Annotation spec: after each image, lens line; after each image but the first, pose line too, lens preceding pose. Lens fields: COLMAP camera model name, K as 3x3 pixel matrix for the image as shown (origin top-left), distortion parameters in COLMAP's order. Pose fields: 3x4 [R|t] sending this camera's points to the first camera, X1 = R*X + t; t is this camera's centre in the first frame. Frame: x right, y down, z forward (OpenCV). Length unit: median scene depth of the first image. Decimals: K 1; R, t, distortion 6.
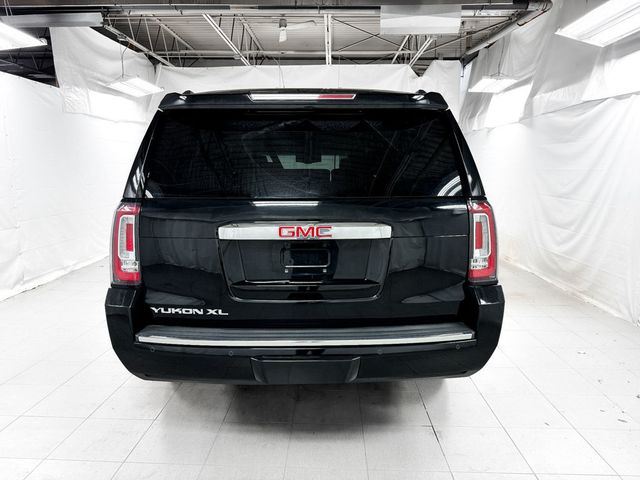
lens RADIAL K [[459.1, 0, 320.0], [0, 459.1, 240.0], [0, 0, 1]] dist [-0.001618, -0.002978]
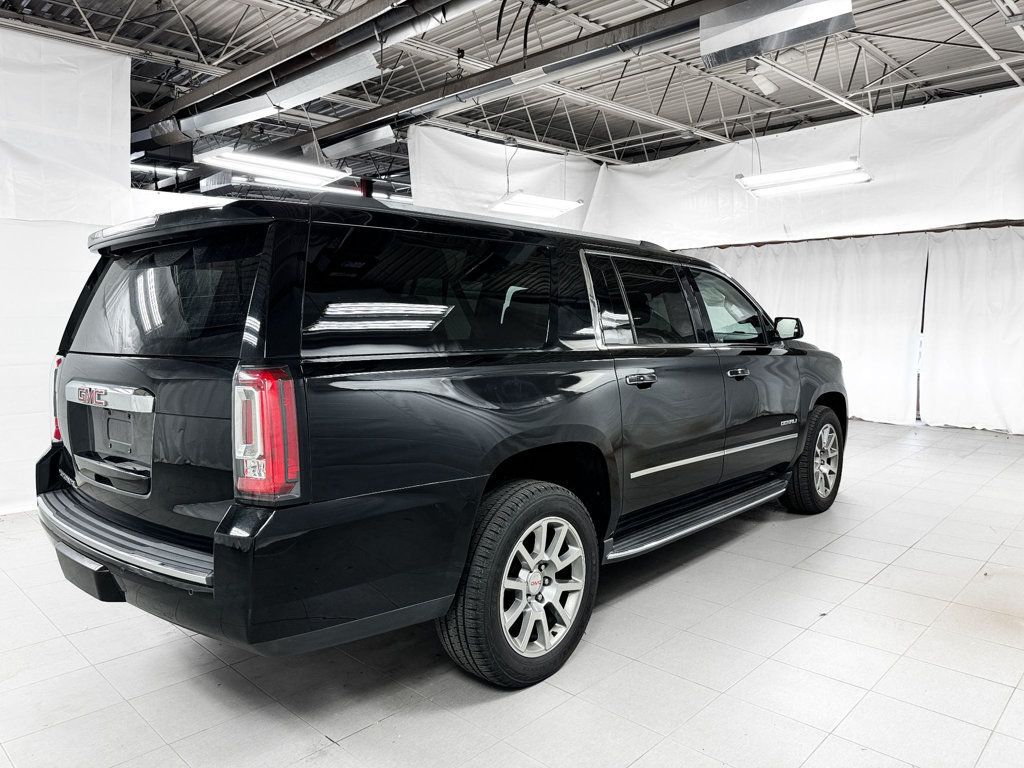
lens RADIAL K [[734.6, 0, 512.0], [0, 734.6, 384.0], [0, 0, 1]] dist [-0.001618, -0.002978]
pose [[0.727267, 0.049008, -0.684603, 0.891143], [-0.090228, 0.995618, -0.024579, -0.047766], [0.680398, 0.079646, 0.728502, 0.363661]]
